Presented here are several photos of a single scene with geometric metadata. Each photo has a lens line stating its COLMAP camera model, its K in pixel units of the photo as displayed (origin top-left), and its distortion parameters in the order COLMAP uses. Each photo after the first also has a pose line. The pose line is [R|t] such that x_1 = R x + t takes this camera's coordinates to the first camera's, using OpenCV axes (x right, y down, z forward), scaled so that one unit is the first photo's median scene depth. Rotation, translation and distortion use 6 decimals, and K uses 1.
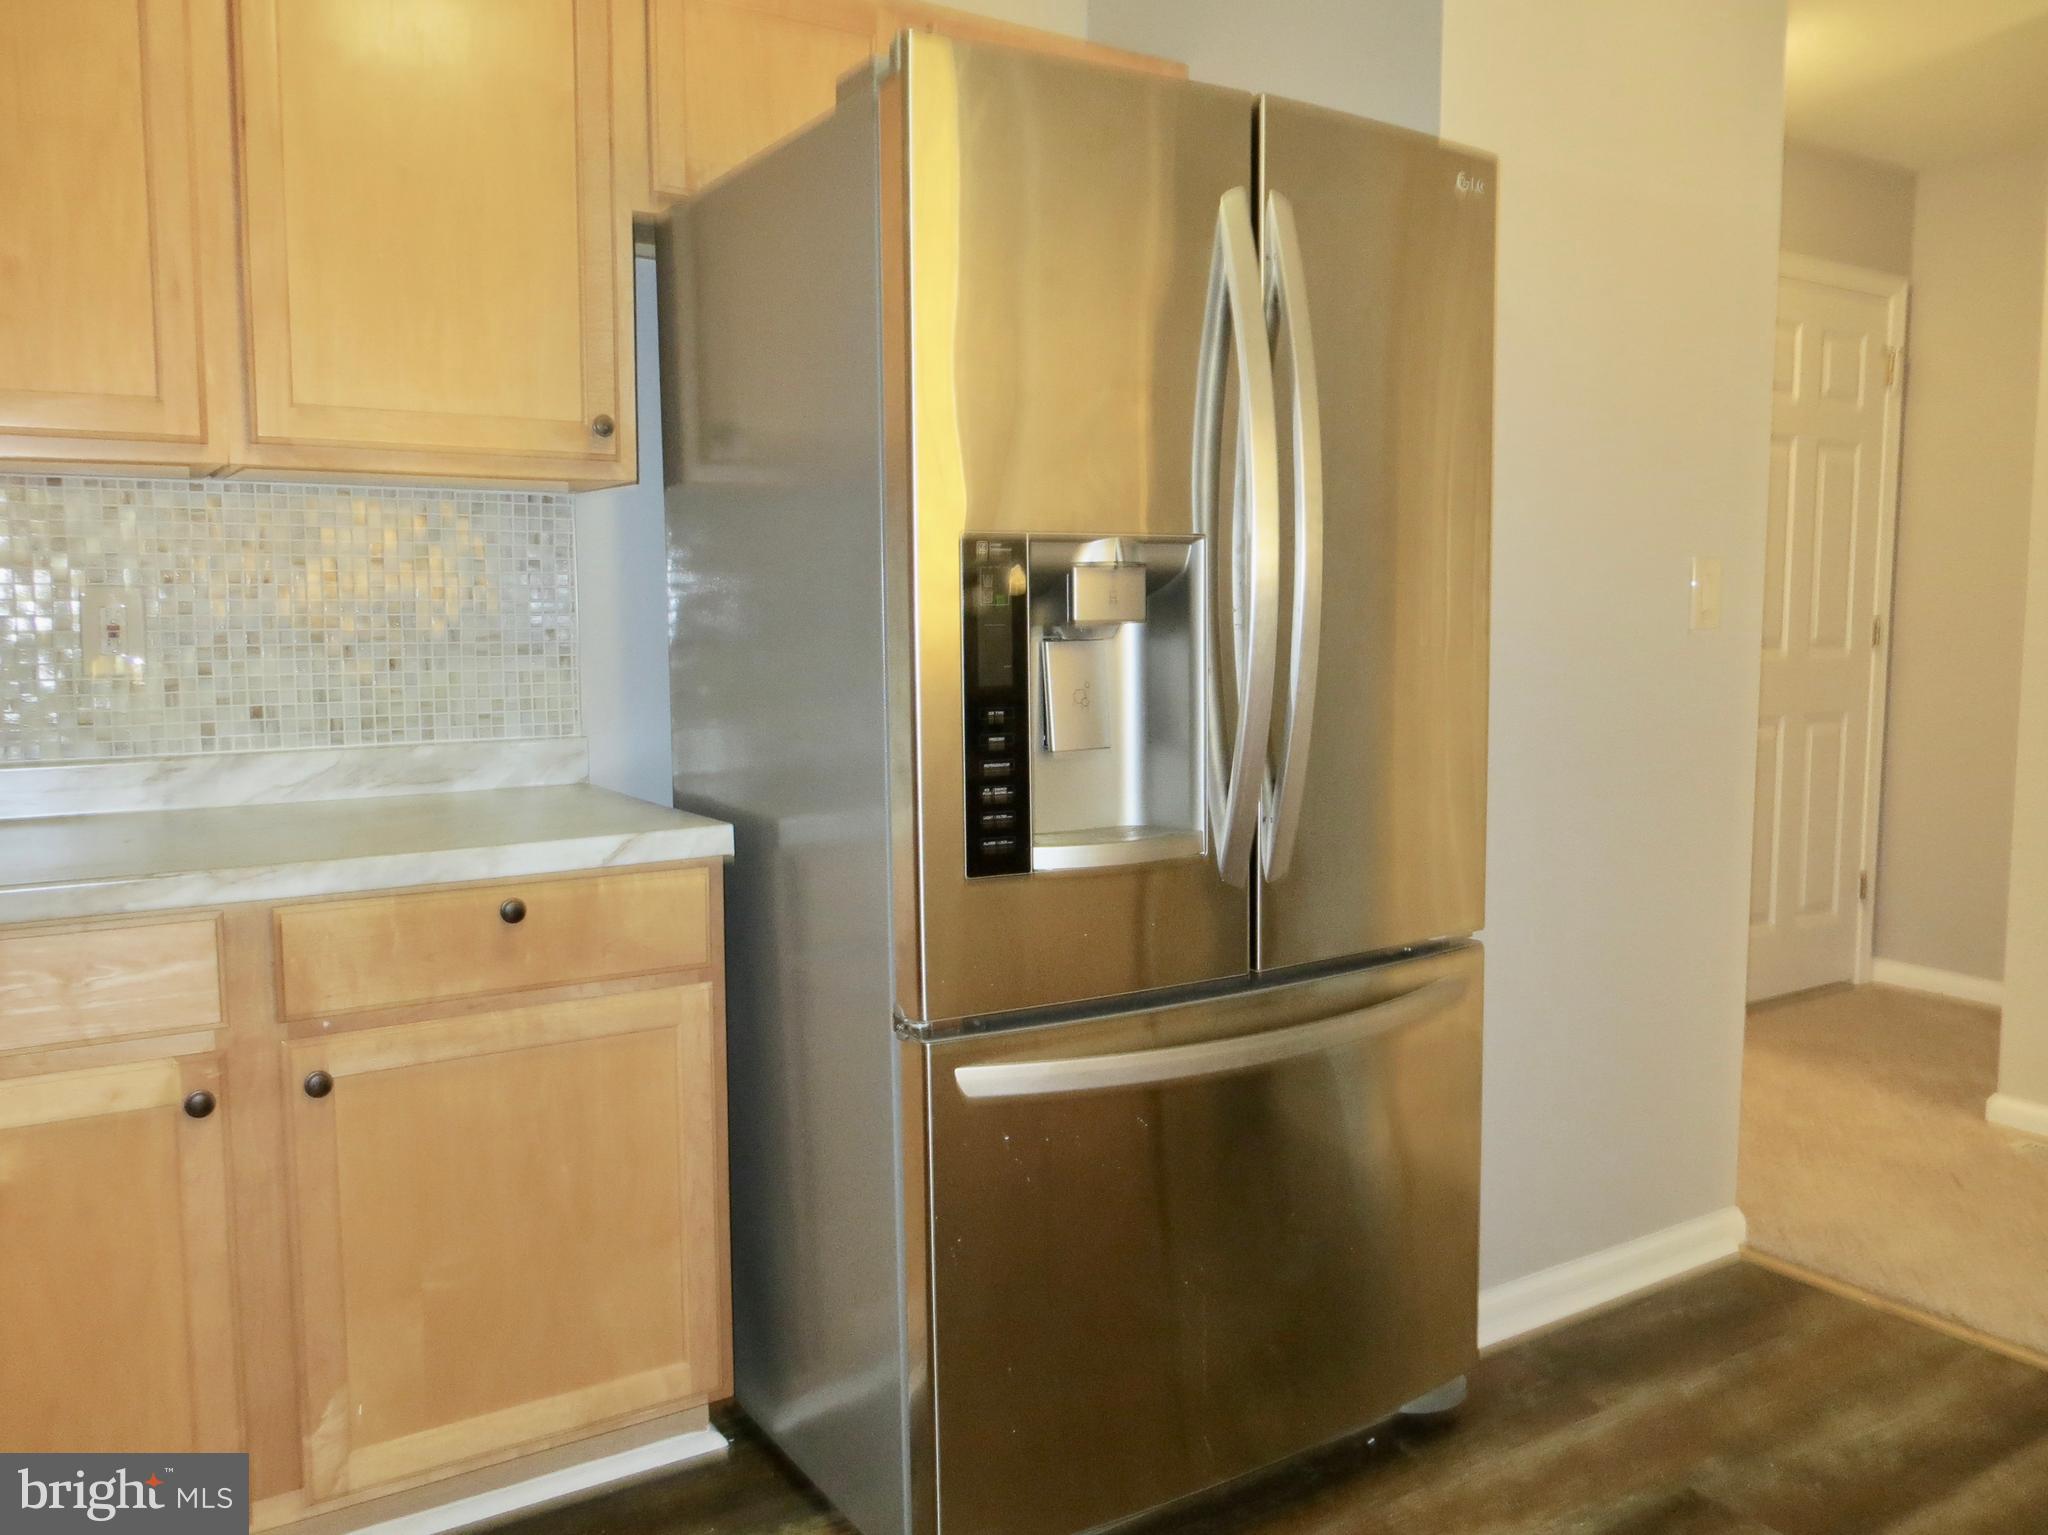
lens RADIAL K [[1604.3, 0, 1017.1], [0, 1604.3, 756.5], [0, 0, 1]] dist [-0.009918, 0.007088]
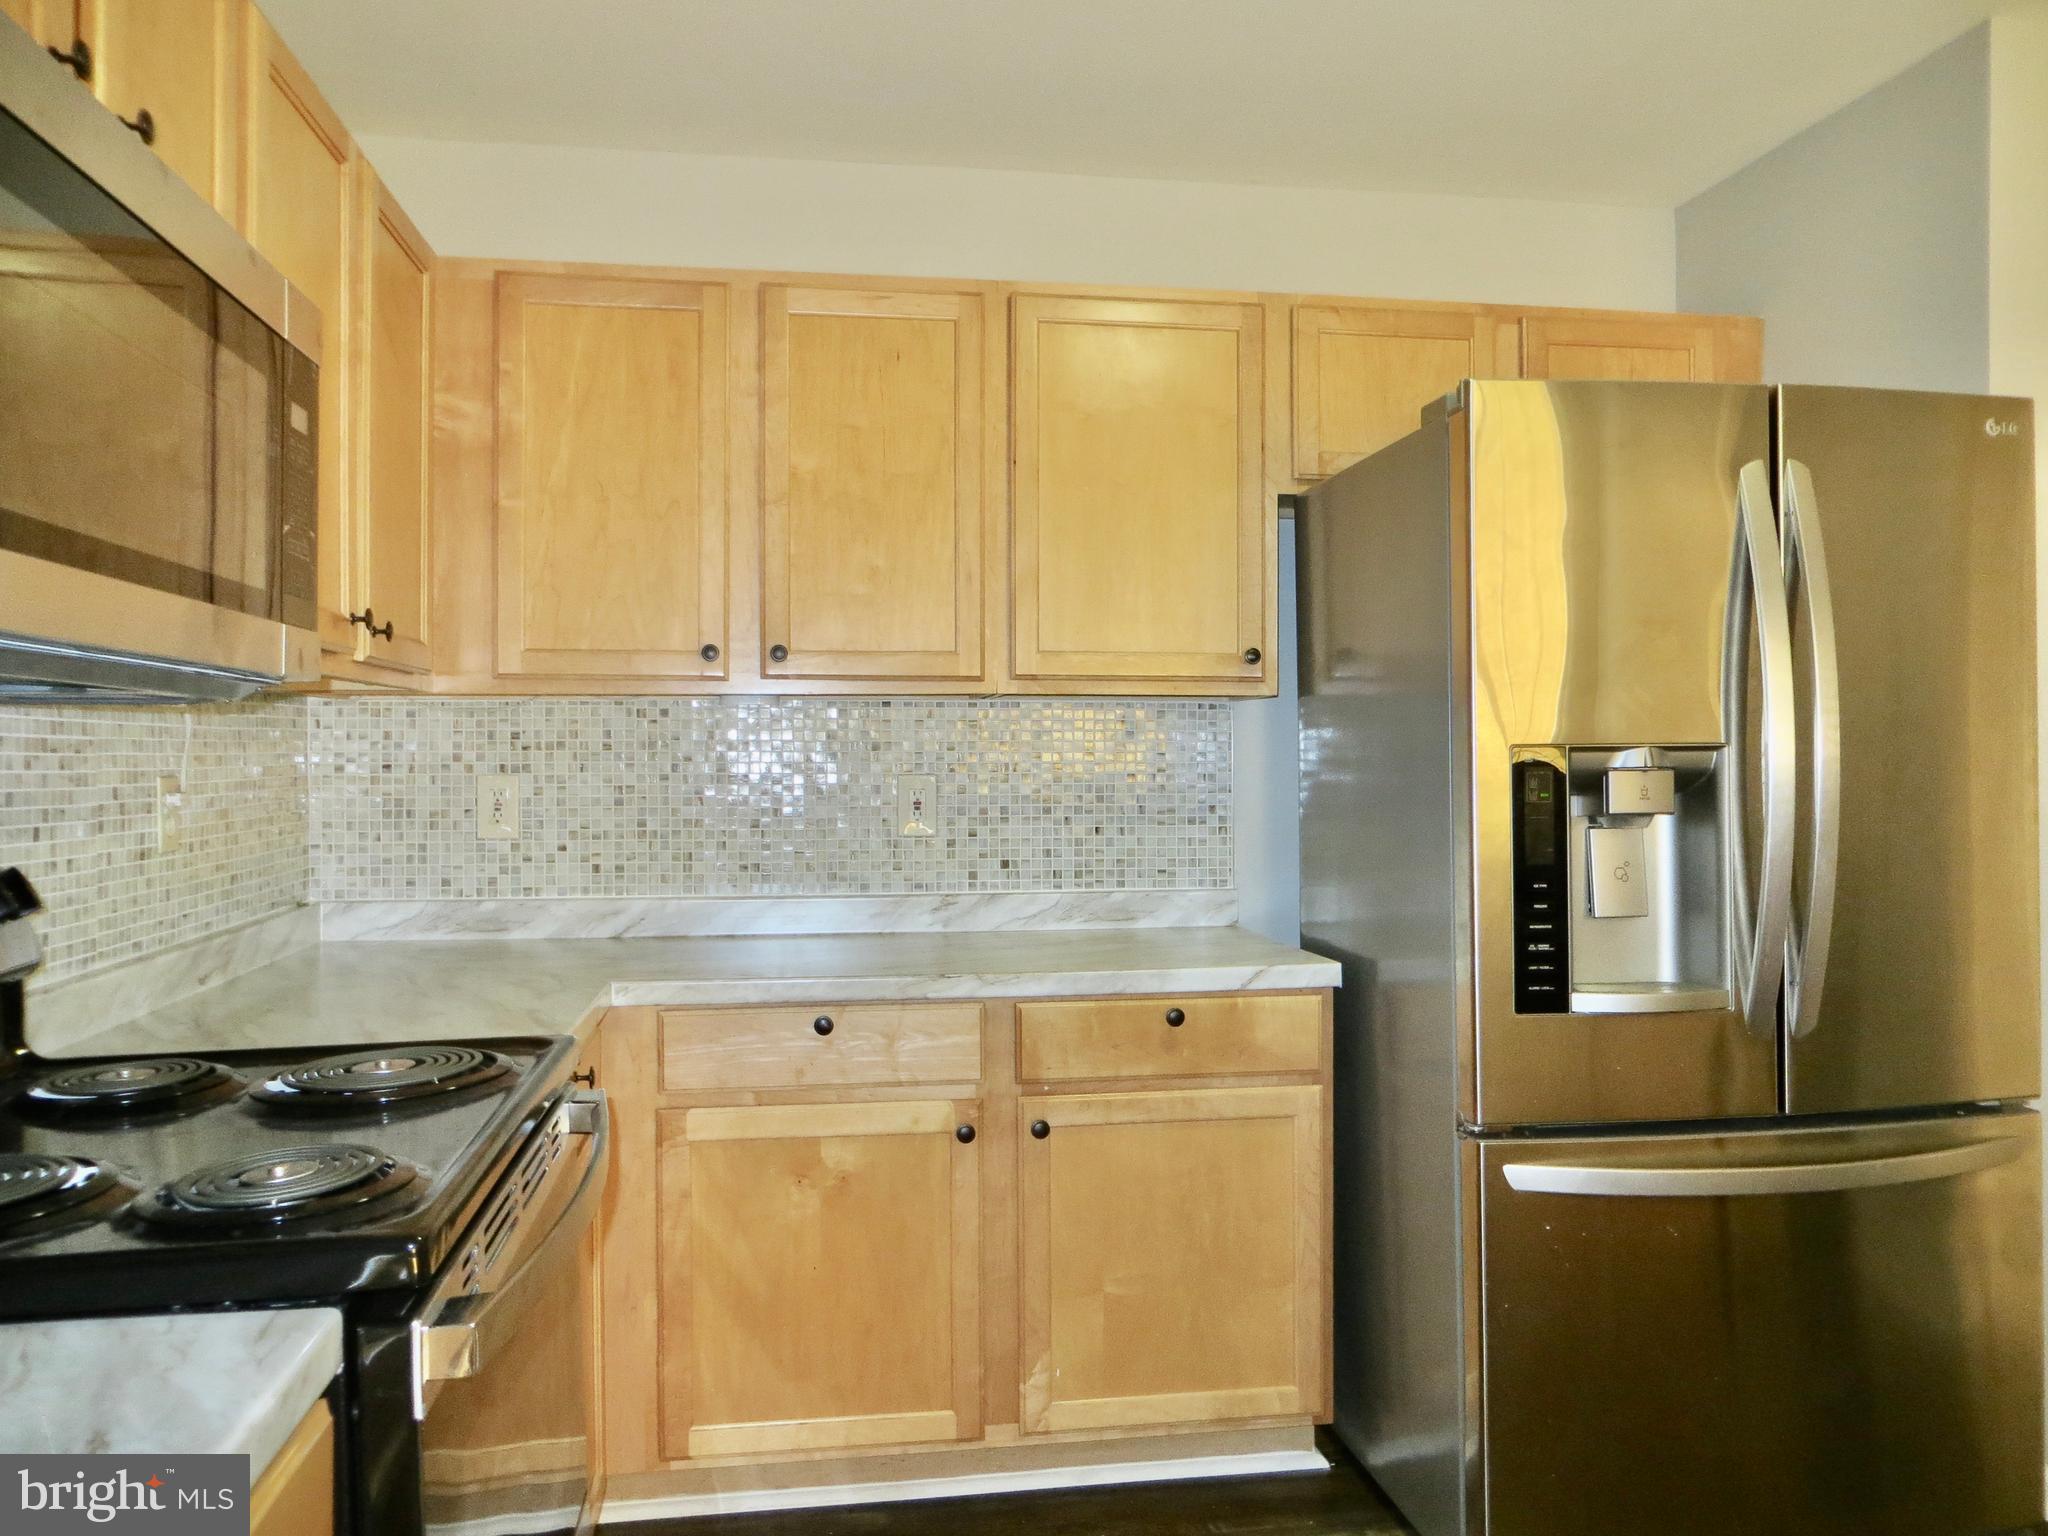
lens RADIAL K [[1559.4, 0, 1024.0], [0, 1559.4, 768.0], [0, 0, 1]] dist [0.010676, 0.001226]
pose [[0.914242, 0.001609, -0.405166, 0.104076], [-0.036054, 0.996348, -0.077399, -0.007627], [0.403562, 0.085369, 0.910961, -0.275436]]
